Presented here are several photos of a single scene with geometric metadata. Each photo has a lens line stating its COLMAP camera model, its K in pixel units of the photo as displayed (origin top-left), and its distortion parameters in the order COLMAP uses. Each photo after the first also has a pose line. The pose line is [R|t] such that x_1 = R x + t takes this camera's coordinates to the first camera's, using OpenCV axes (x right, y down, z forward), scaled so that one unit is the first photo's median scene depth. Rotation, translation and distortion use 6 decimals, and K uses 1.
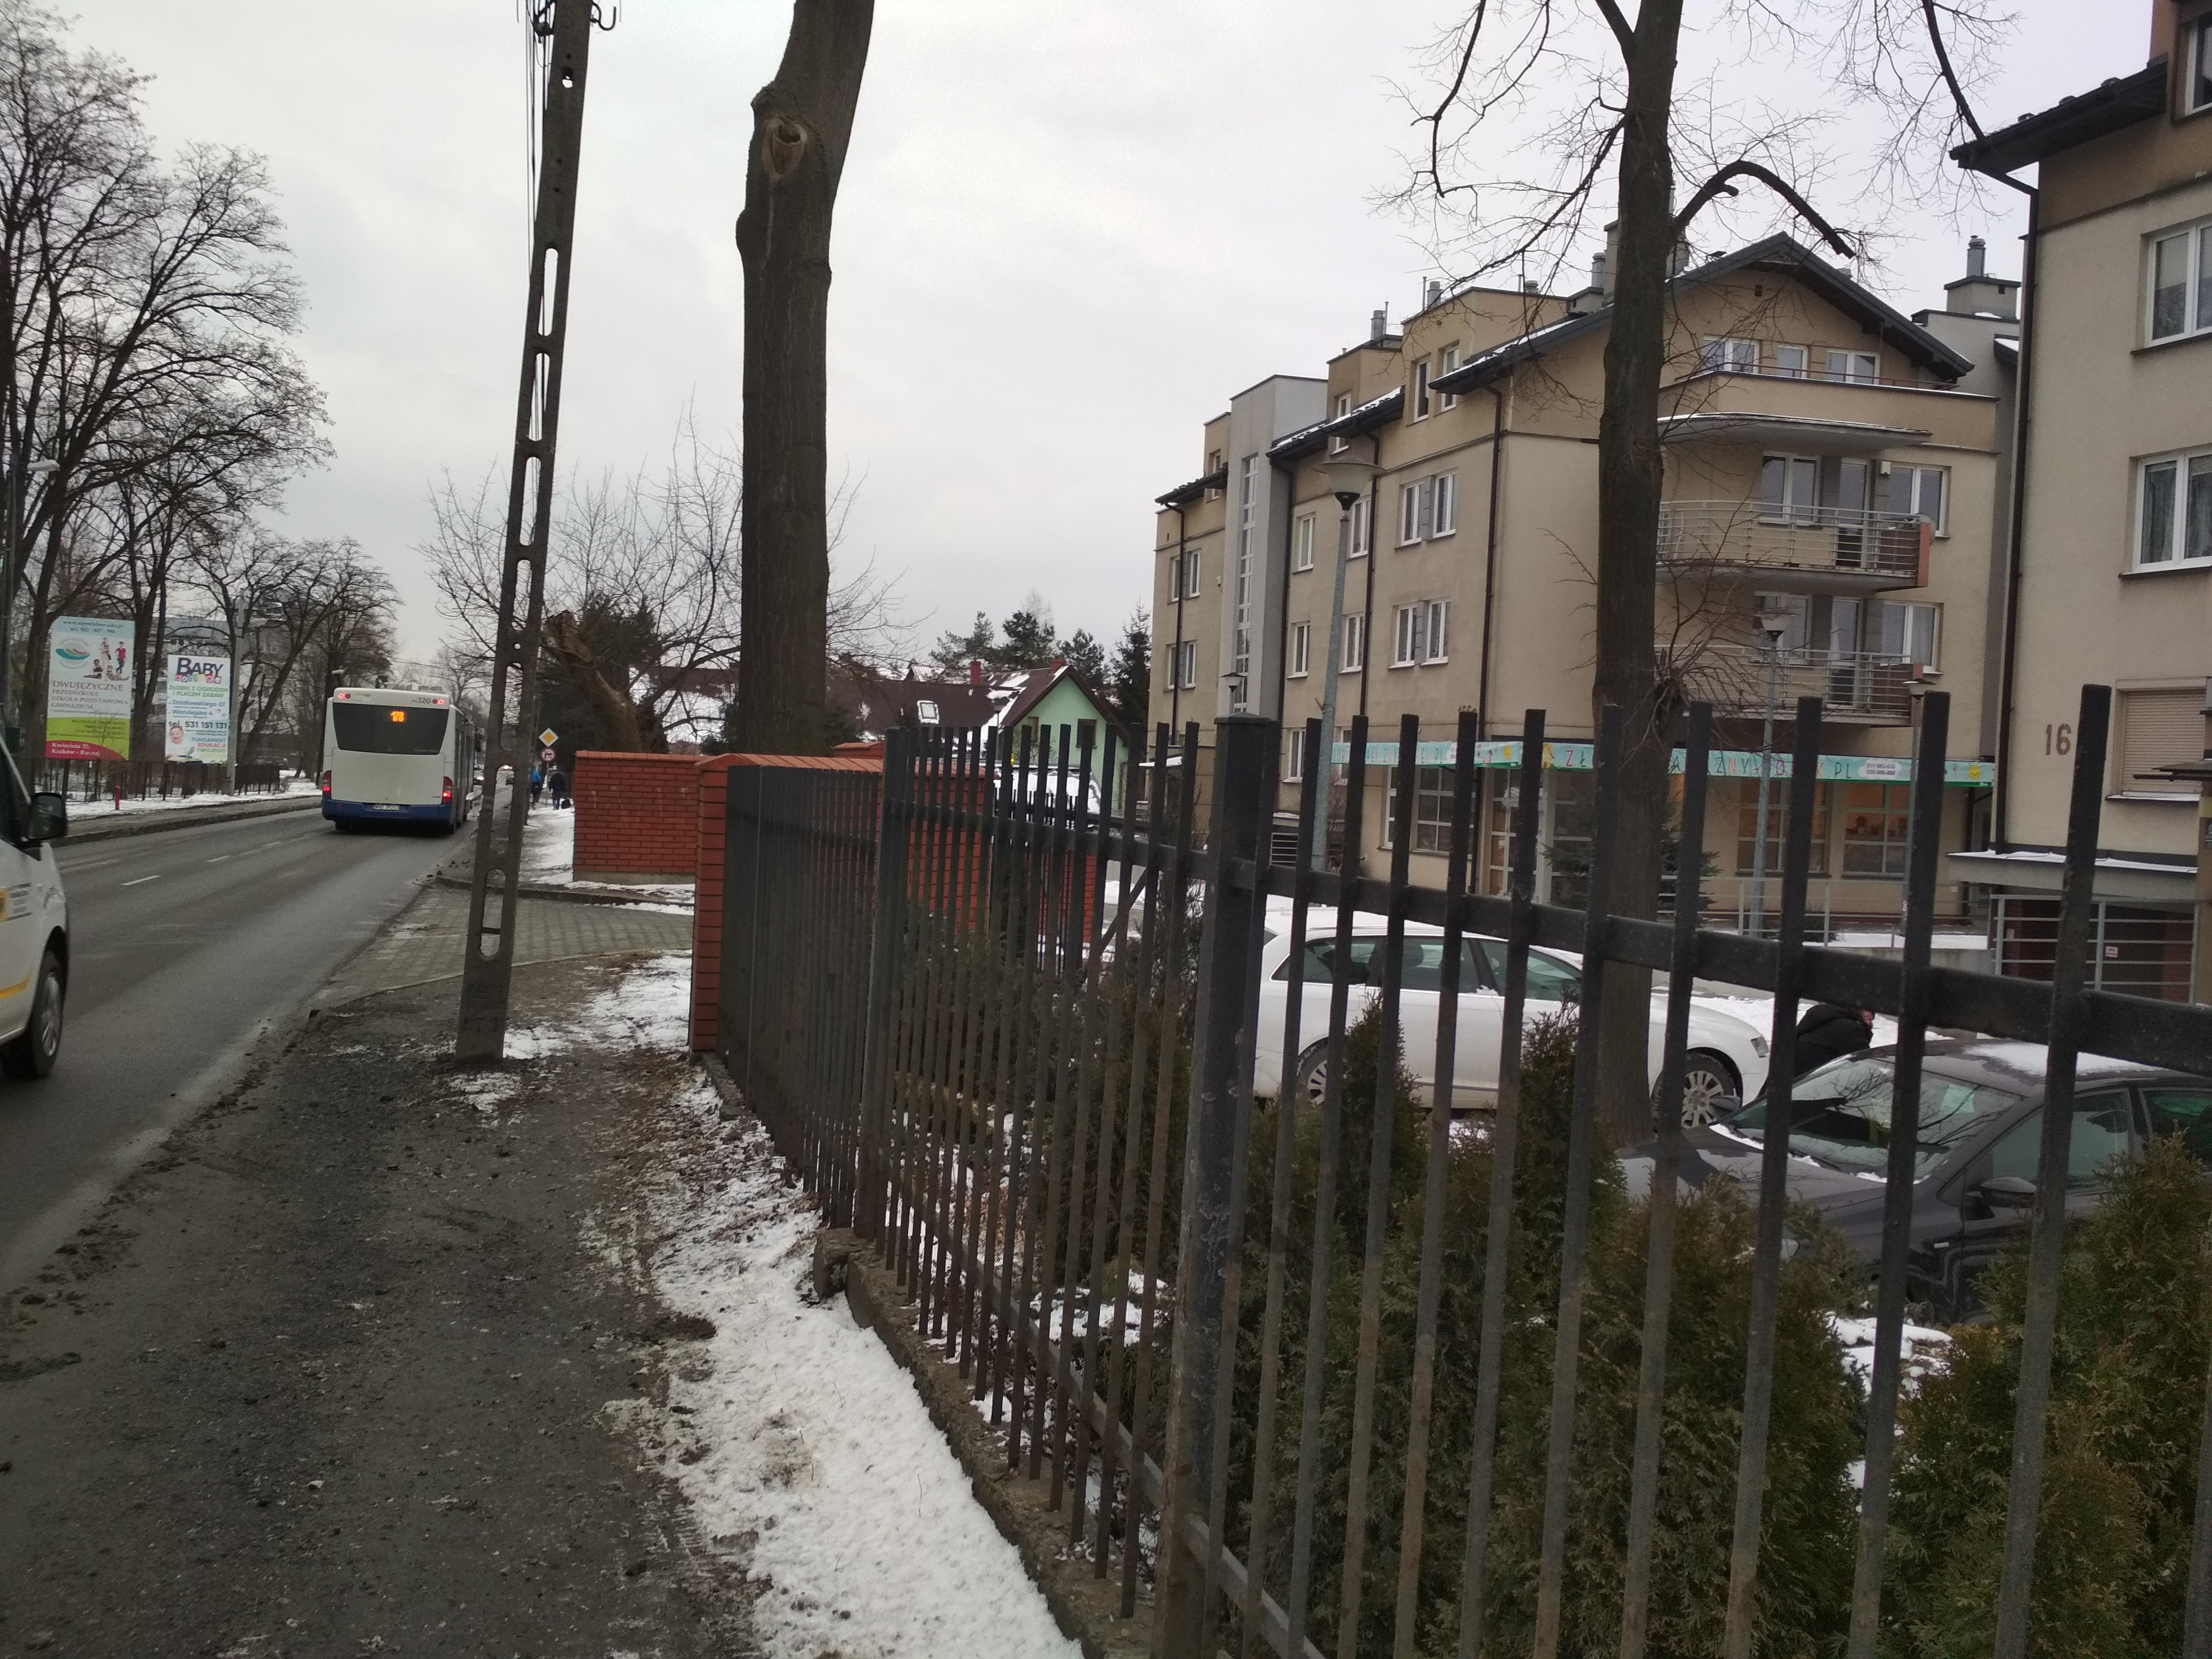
lens RADIAL K [[2017.3, 0, 1112.7], [0, 2017.3, 811.8], [0, 0, 1]] dist [0.133765, -0.267225]
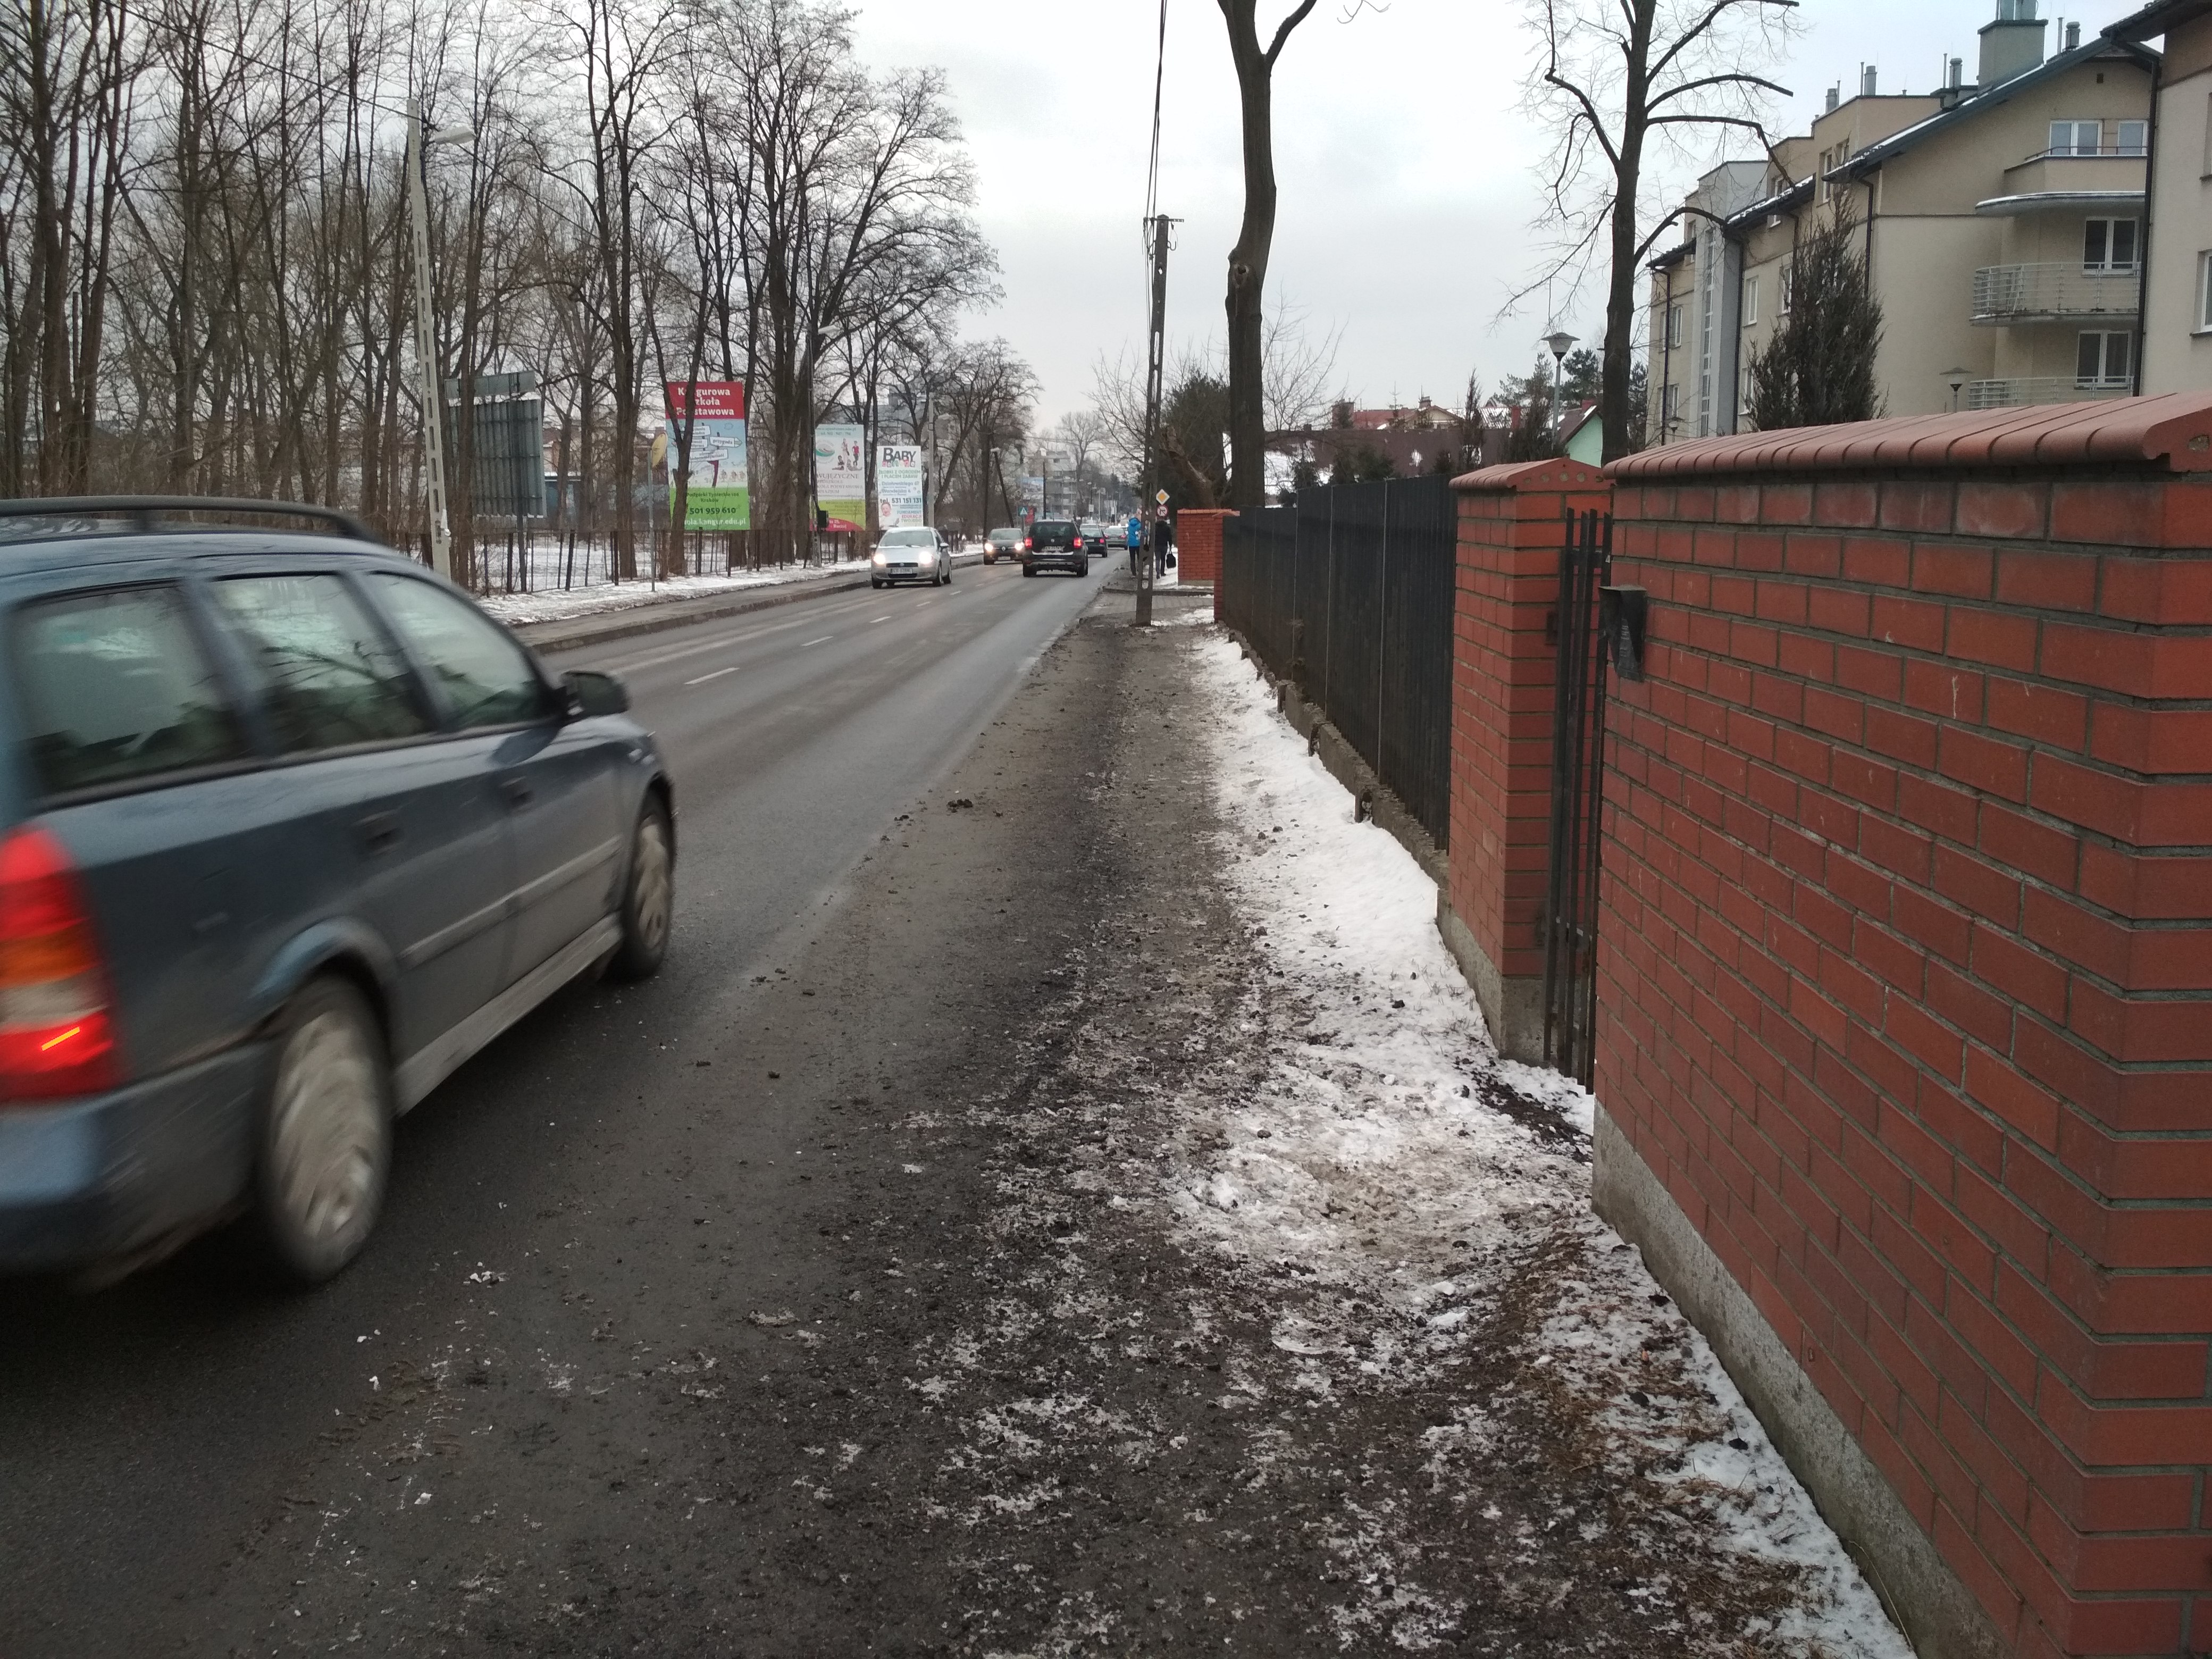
lens RADIAL K [[2017.3, 0, 1112.7], [0, 2017.3, 811.8], [0, 0, 1]] dist [0.133765, -0.267225]
pose [[0.955649, -0.005894, -0.294449, 0.084150], [0.043157, 0.991810, 0.120213, 0.006599], [0.291329, -0.127588, 0.948076, -0.302864]]
